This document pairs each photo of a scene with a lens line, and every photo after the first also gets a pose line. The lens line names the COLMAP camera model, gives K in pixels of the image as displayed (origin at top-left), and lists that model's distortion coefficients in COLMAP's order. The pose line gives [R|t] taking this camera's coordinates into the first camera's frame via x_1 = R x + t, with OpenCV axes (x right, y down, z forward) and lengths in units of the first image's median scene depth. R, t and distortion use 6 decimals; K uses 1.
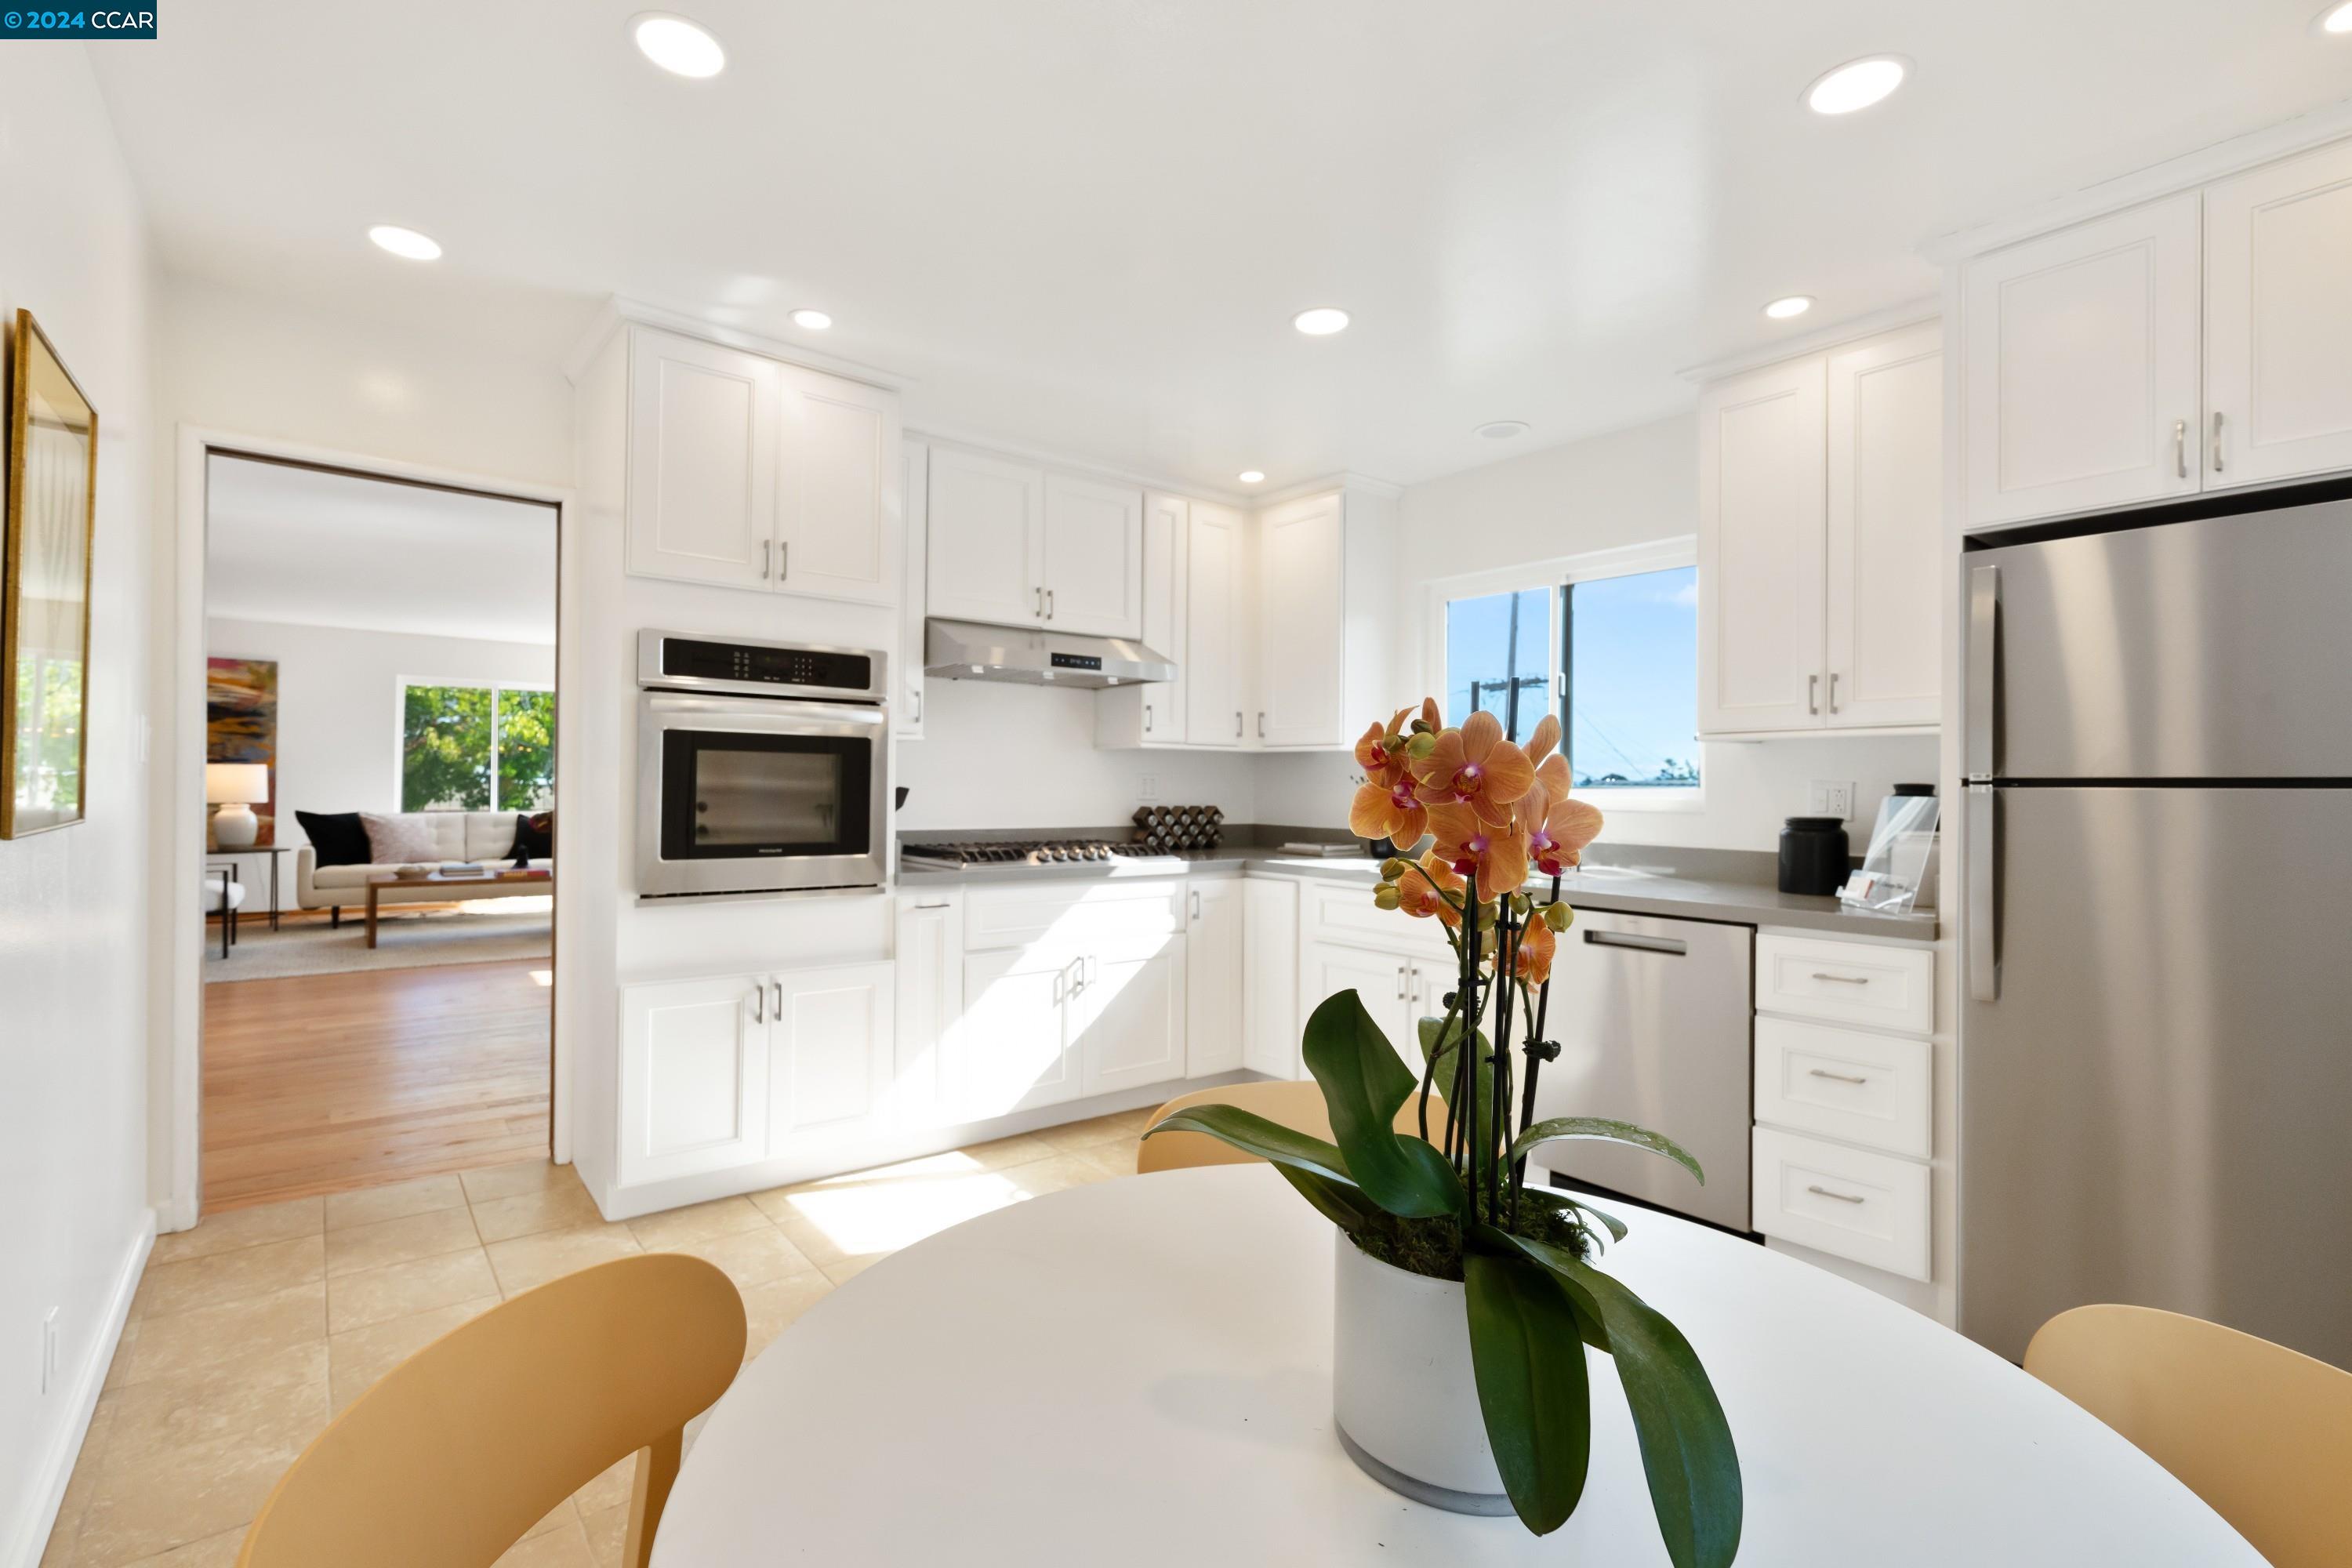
lens RADIAL K [[1075.6, 0, 1173.1], [0, 1075.6, 783.1], [0, 0, 1]] dist [-0.001527, 0.000925]
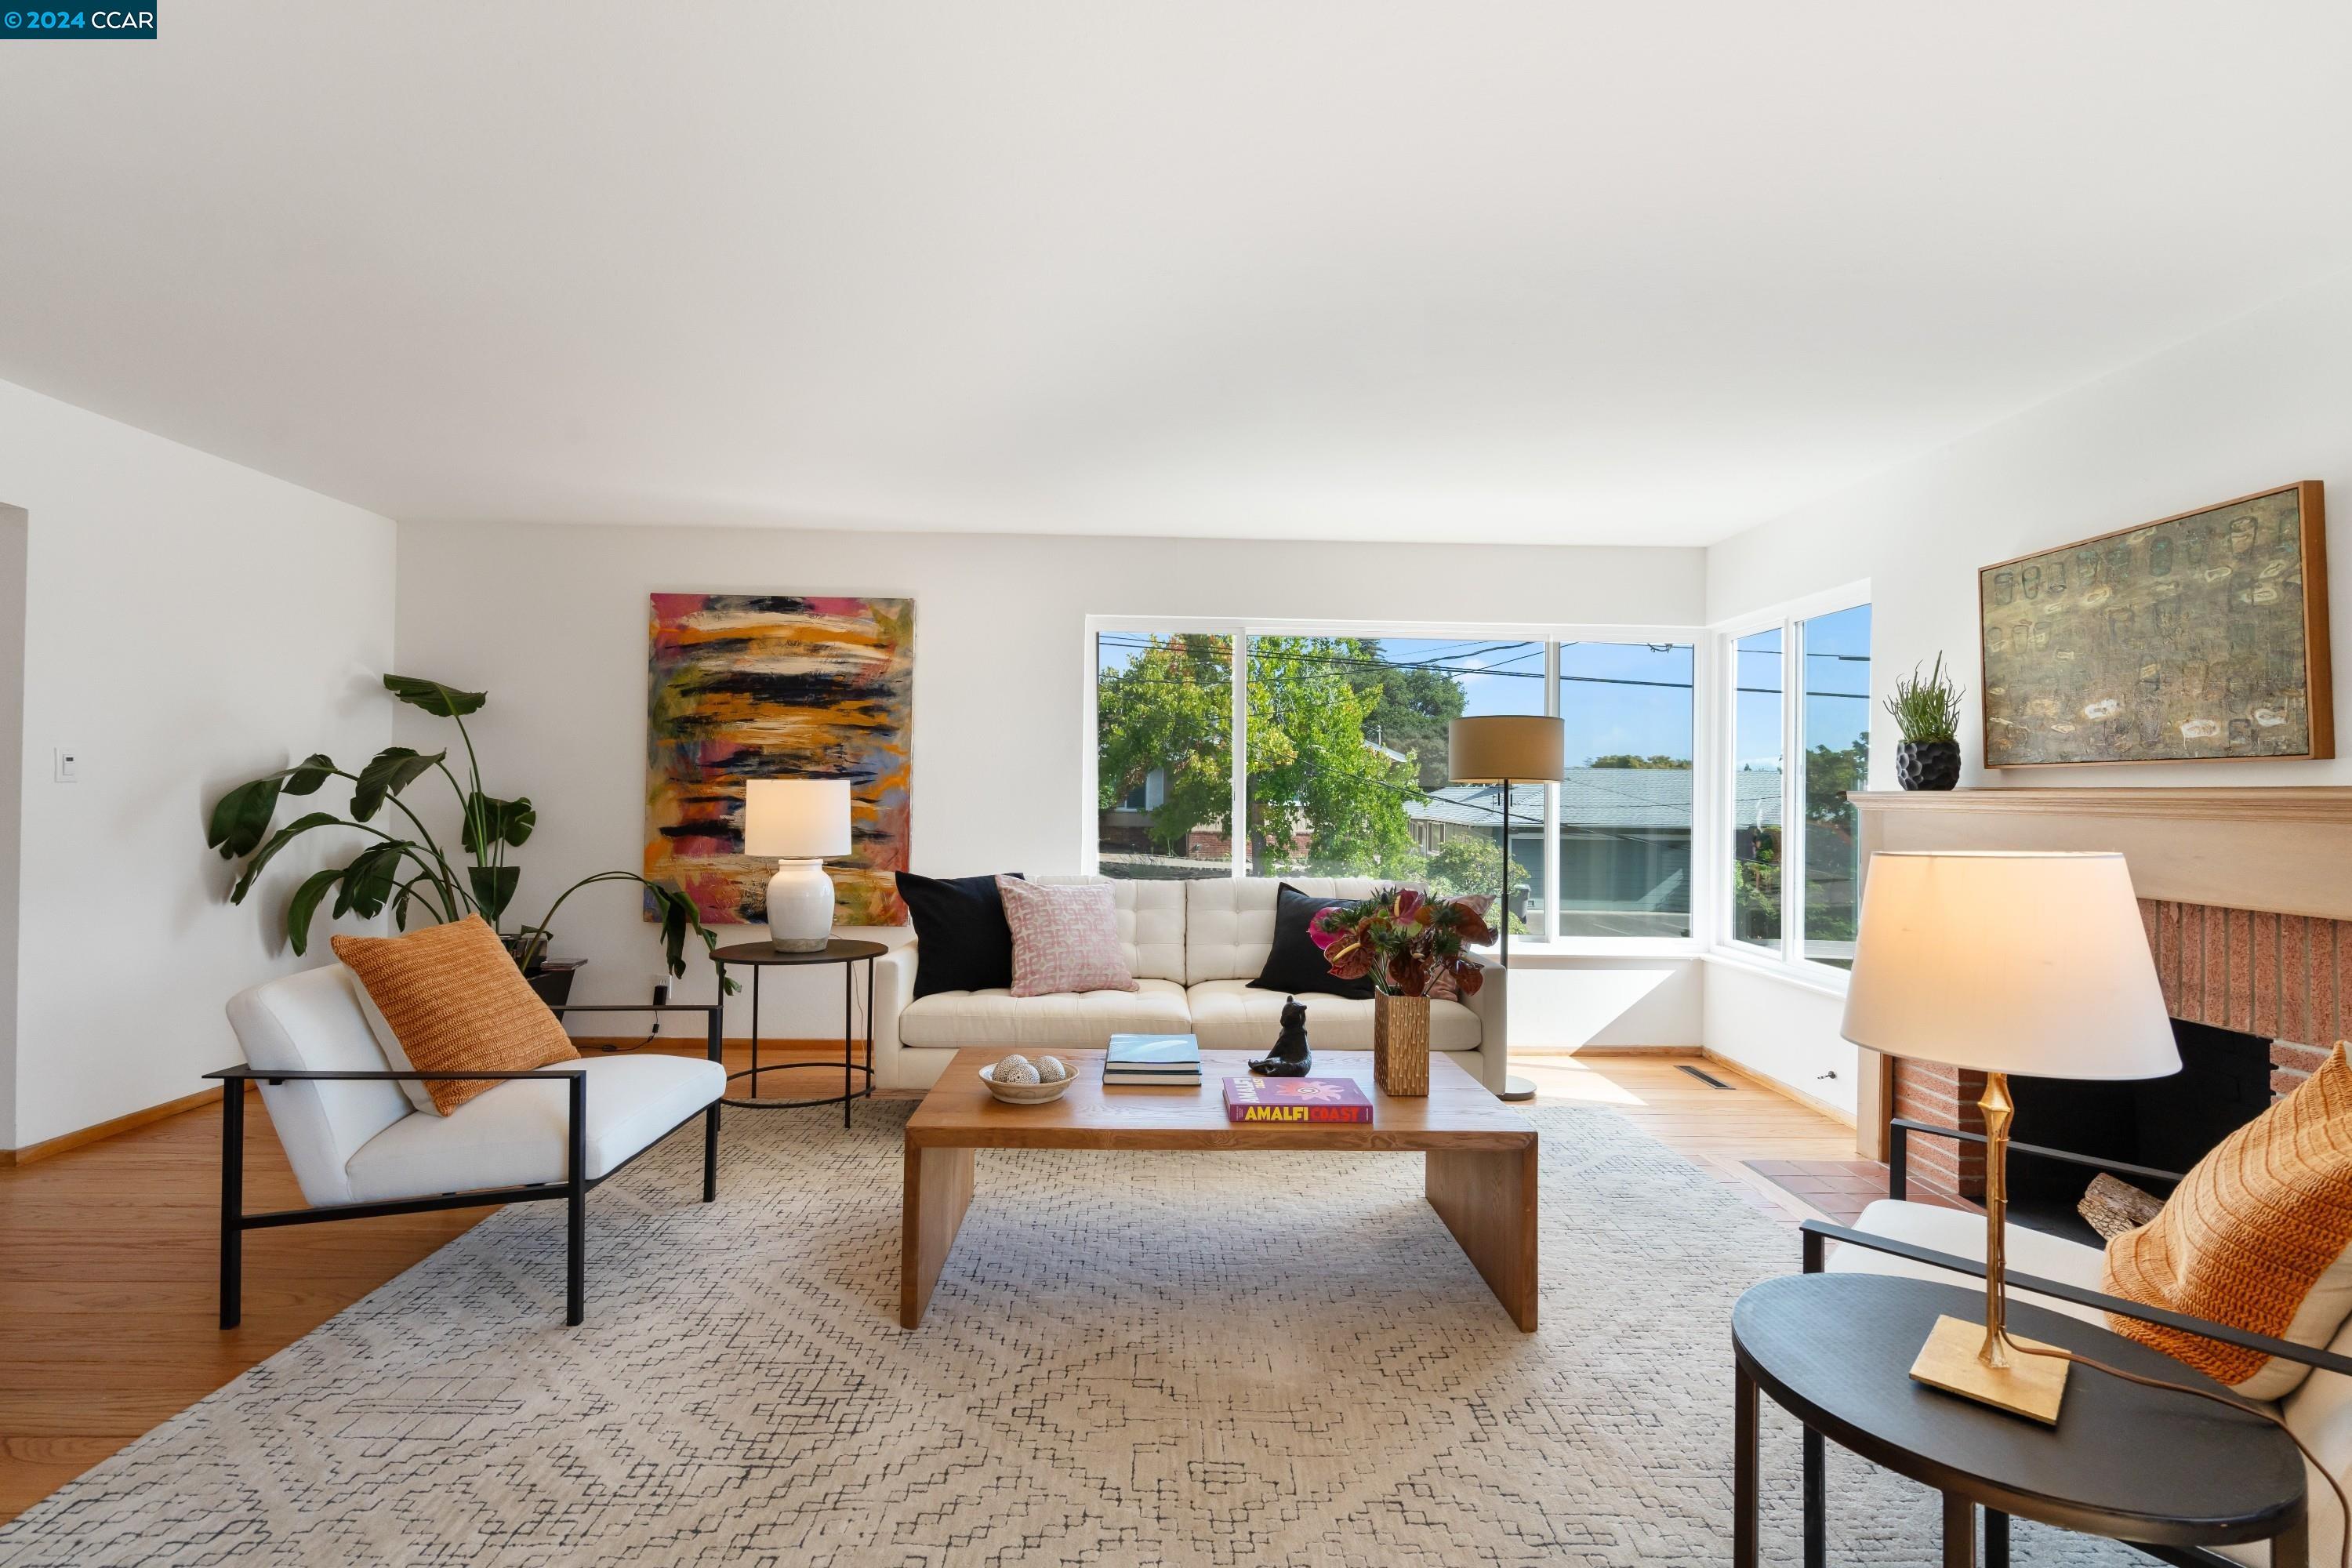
lens RADIAL K [[1058.5, 0, 1171.6], [0, 1058.5, 780.0], [0, 0, 1]] dist [-0.003157, 0.000787]
pose [[0.803610, -0.010868, -0.595057, -0.300470], [-0.002155, 0.999774, -0.021169, -0.004854], [0.595152, 0.018294, 0.803405, 0.484593]]
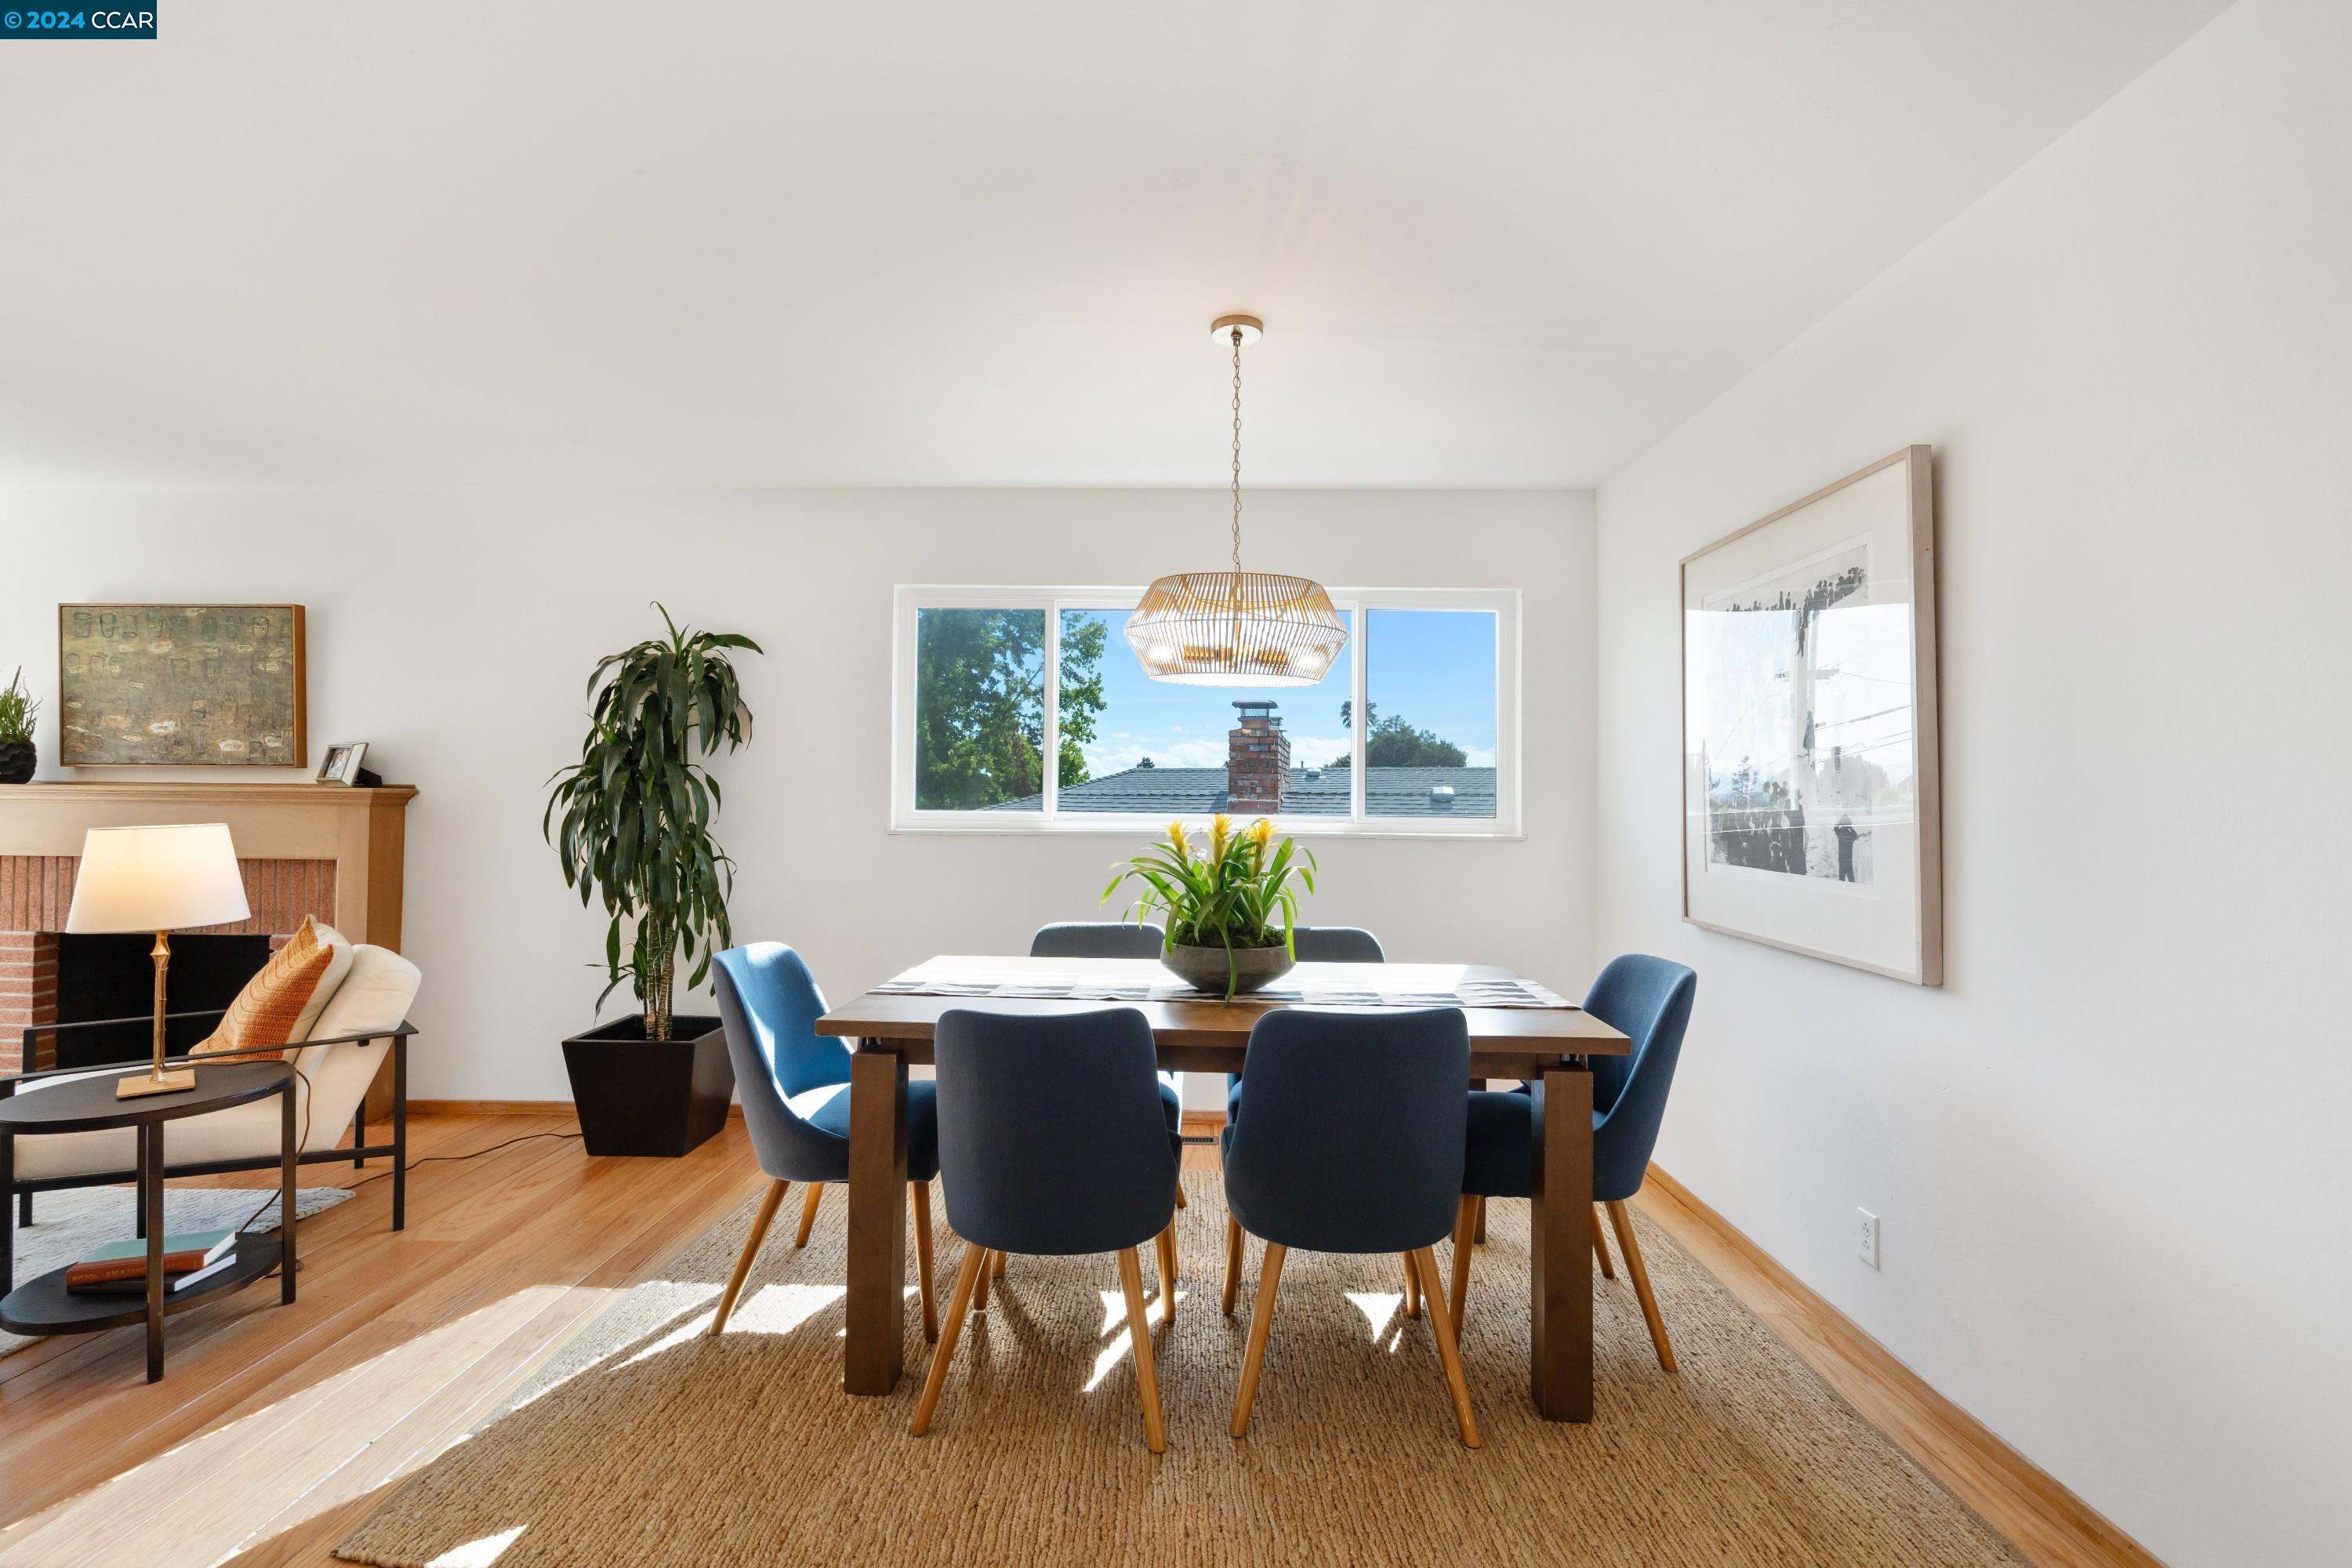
lens RADIAL K [[1061.3, 0, 1168.4], [0, 1061.3, 786.3], [0, 0, 1]] dist [-0.003518, -0.000005]
pose [[0.631639, 0.002448, 0.775259, -0.333991], [0.000666, 0.999993, -0.003701, -0.006182], [-0.775262, 0.002854, 0.631633, 0.334063]]
